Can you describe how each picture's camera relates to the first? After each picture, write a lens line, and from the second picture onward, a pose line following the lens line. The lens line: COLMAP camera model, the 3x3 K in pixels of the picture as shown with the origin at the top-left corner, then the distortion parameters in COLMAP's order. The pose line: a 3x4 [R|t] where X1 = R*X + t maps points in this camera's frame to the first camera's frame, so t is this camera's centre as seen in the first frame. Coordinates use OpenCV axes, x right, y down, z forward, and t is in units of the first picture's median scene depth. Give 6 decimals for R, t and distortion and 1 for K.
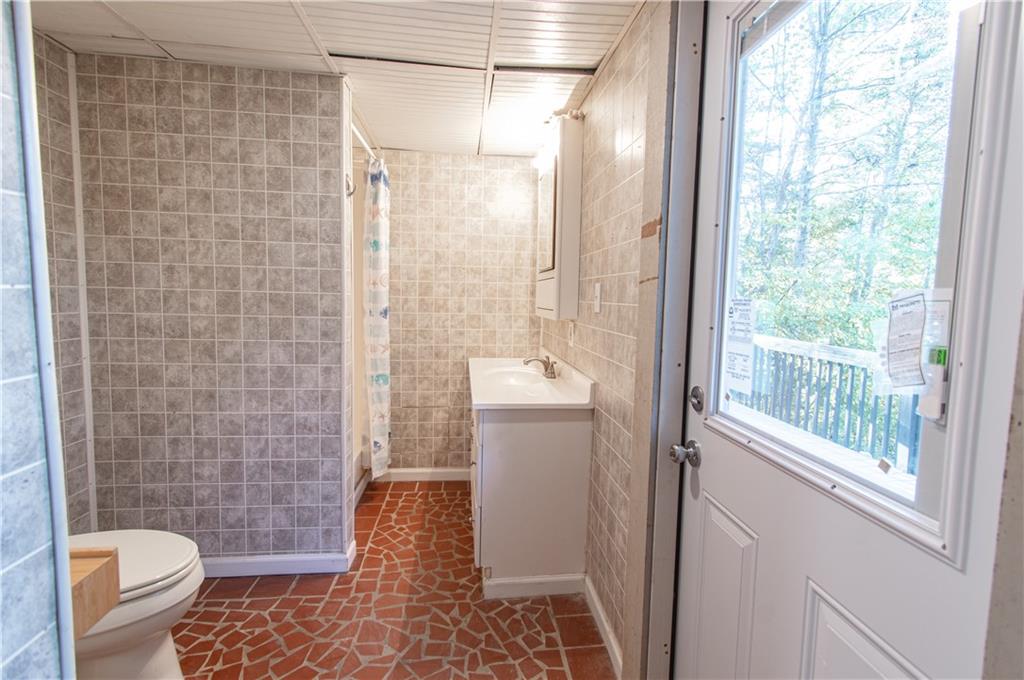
lens RADIAL K [[453.1, 0, 521.6], [0, 453.1, 332.1], [0, 0, 1]] dist [-0.001894, -0.000228]
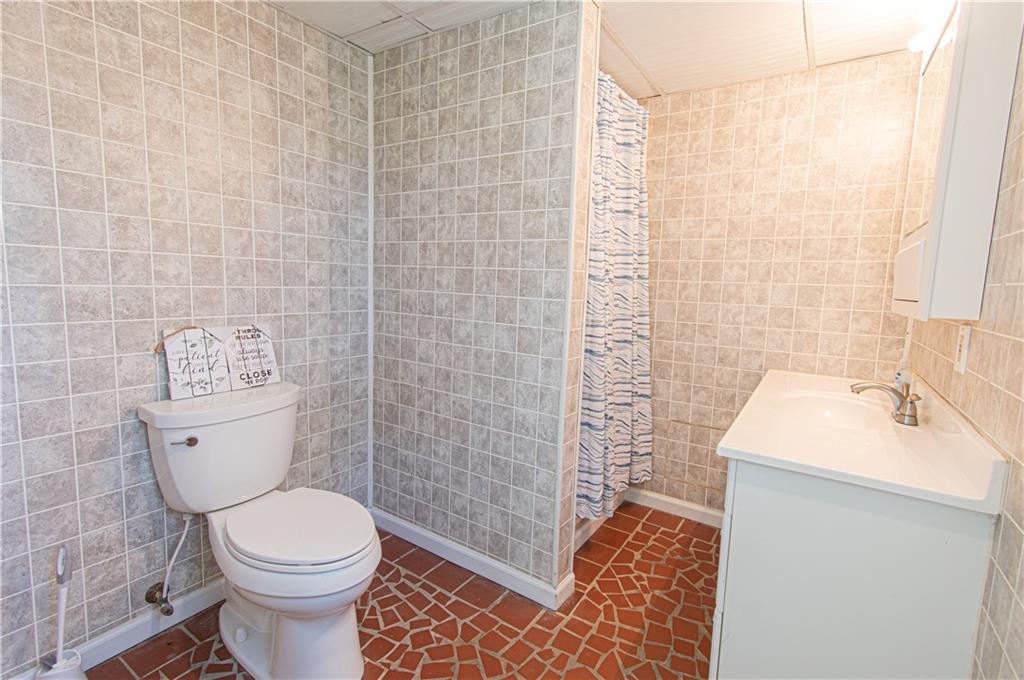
lens RADIAL K [[467.1, 0, 522.7], [0, 467.1, 333.2], [0, 0, 1]] dist [0.002988, -0.000027]
pose [[0.769090, 0.075278, -0.634692, 0.073356], [-0.067539, 0.997052, 0.036415, 0.001110], [0.635562, 0.014860, 0.771907, 0.316938]]
